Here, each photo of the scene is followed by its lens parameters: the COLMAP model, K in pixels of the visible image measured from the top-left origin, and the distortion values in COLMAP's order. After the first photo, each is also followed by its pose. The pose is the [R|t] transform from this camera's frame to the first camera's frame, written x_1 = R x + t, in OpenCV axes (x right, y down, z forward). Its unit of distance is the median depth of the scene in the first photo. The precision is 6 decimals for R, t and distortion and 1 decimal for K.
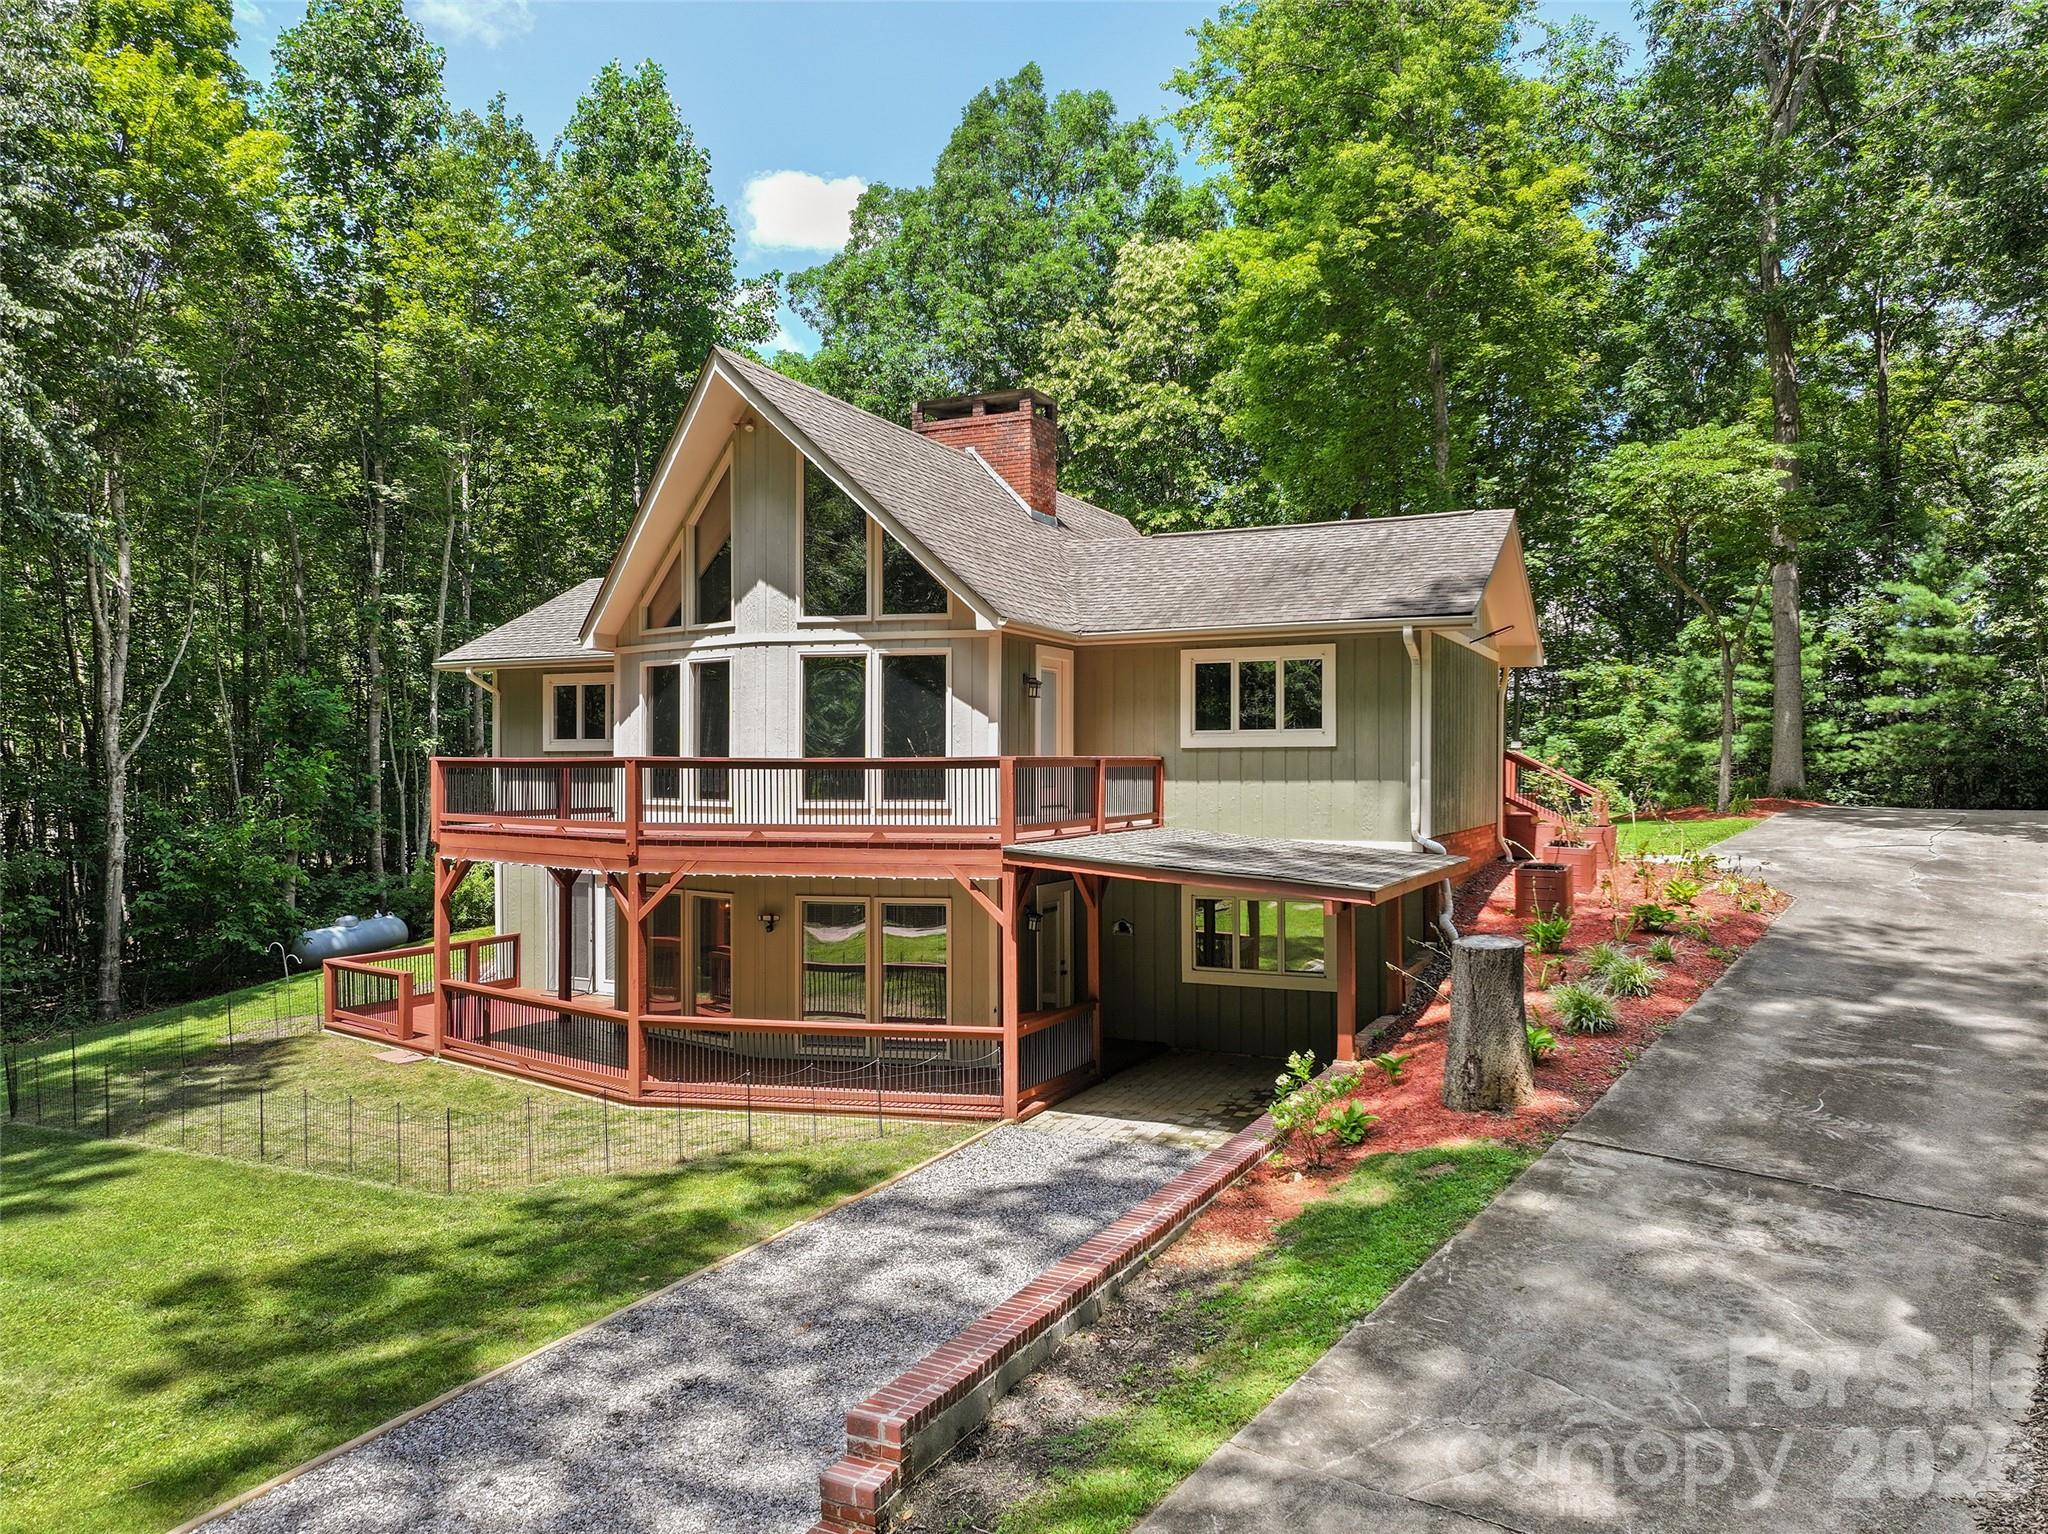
lens RADIAL K [[1407.1, 0, 1024.0], [0, 1407.1, 767.0], [0, 0, 1]] dist [0.004928, -0.007261]
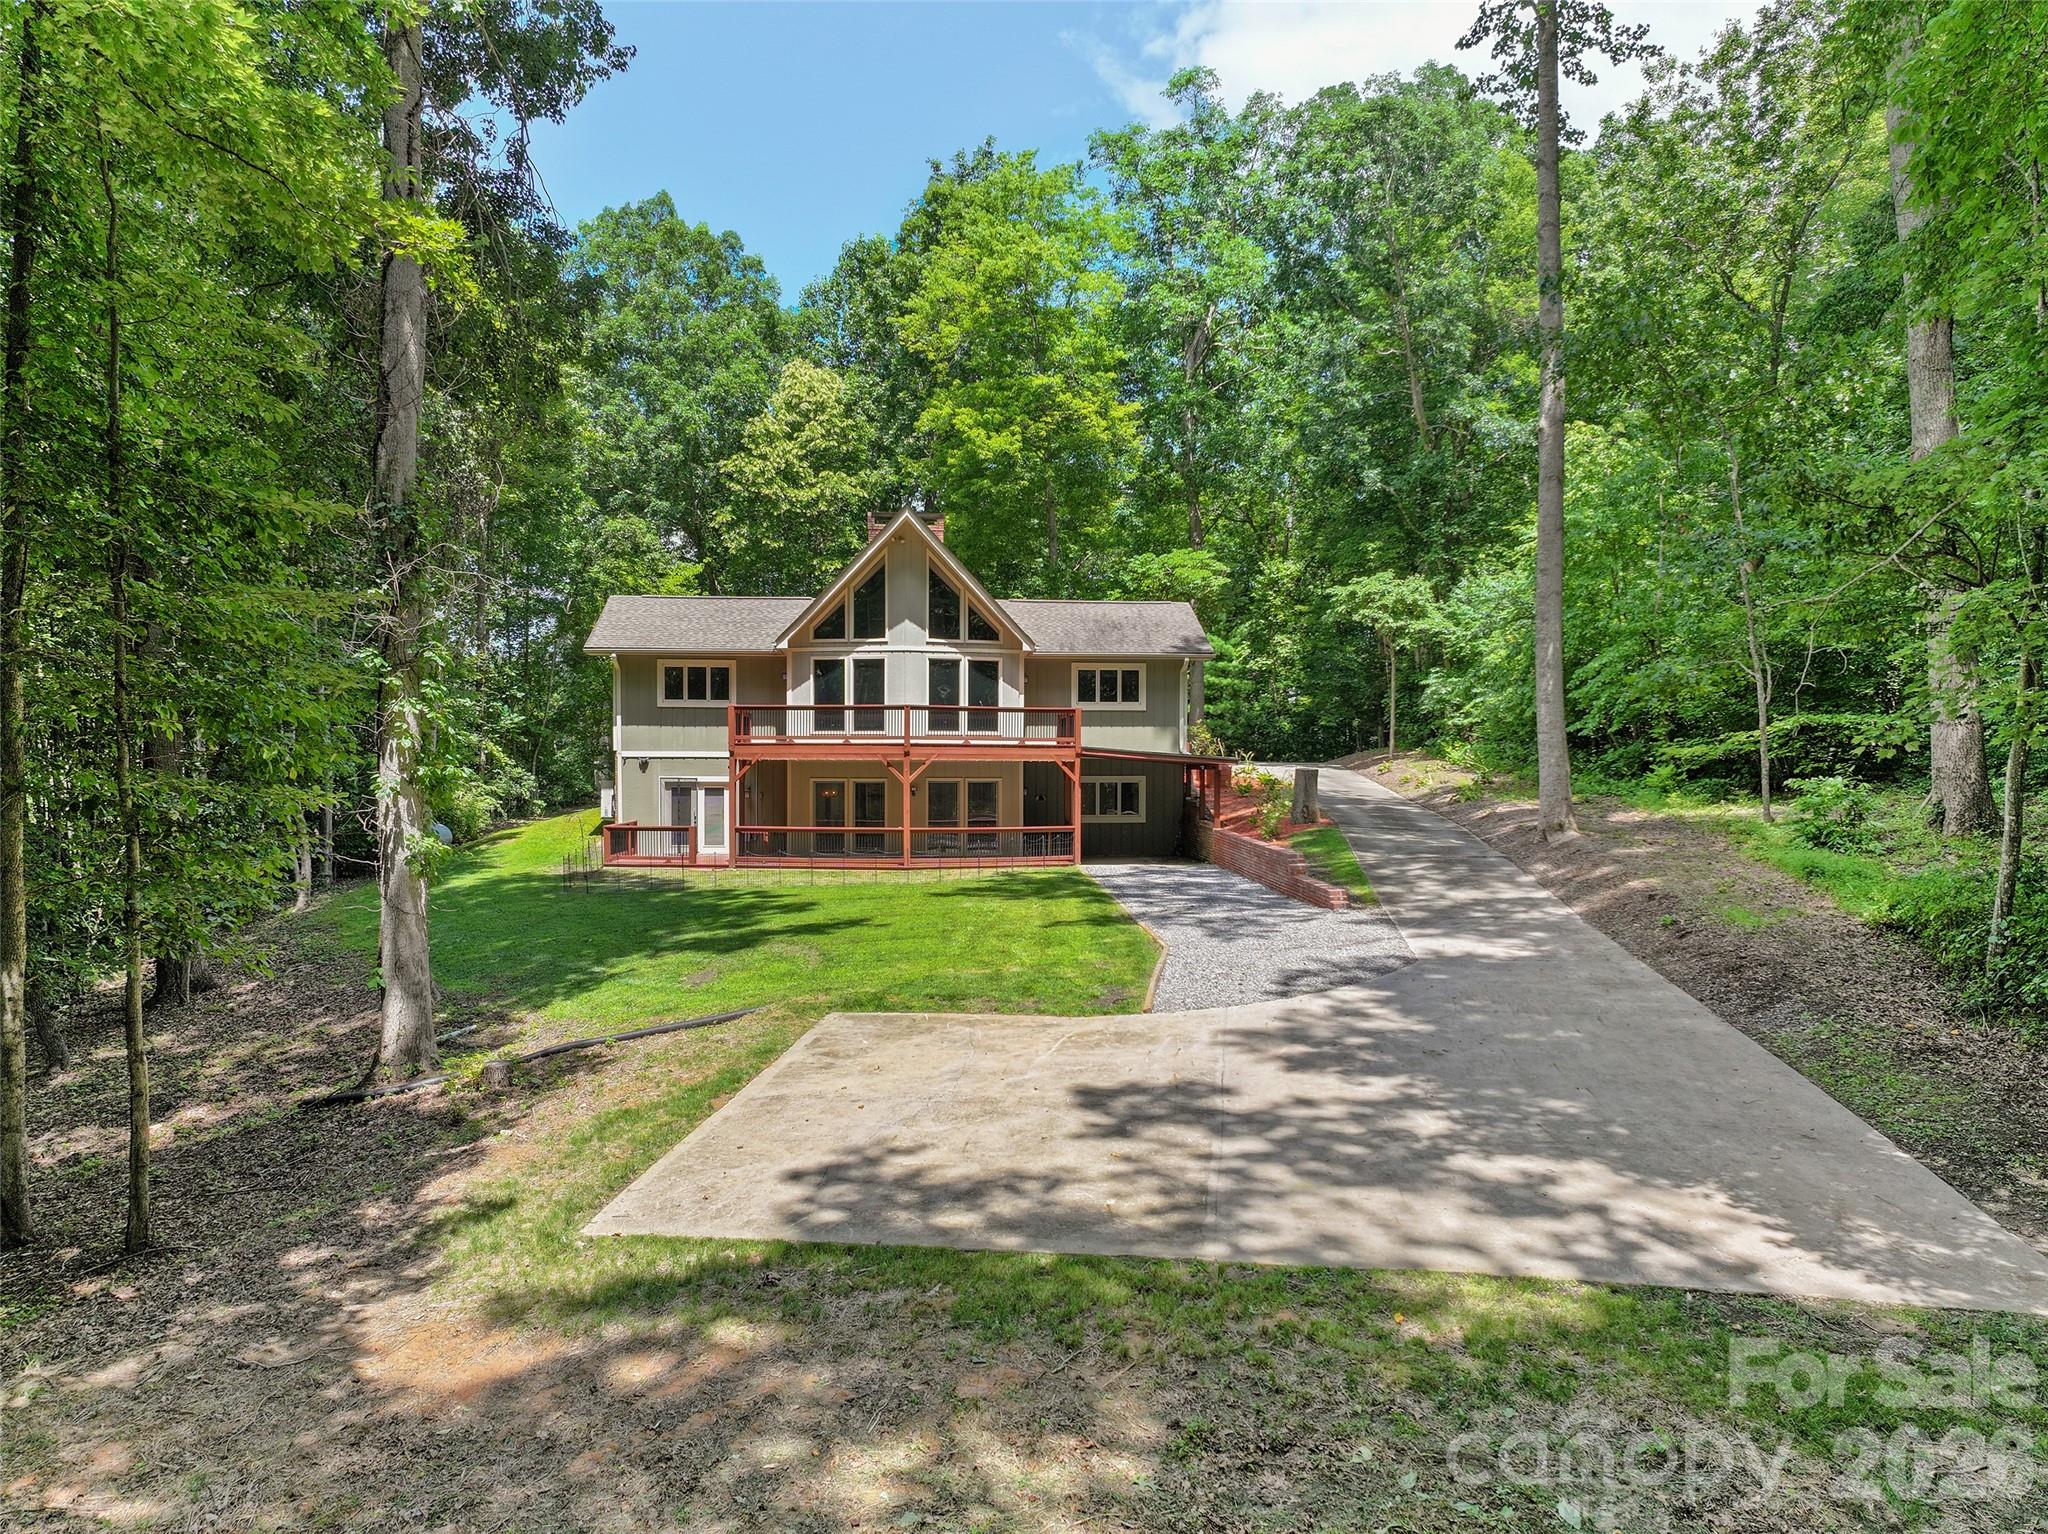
lens RADIAL K [[1407.1, 0, 1024.0], [0, 1407.1, 767.0], [0, 0, 1]] dist [0.004928, -0.007261]
pose [[0.862896, 0.004265, 0.505364, -1.007685], [-0.002408, 0.999988, -0.004329, 0.080202], [-0.505376, 0.002518, 0.862896, -0.759821]]
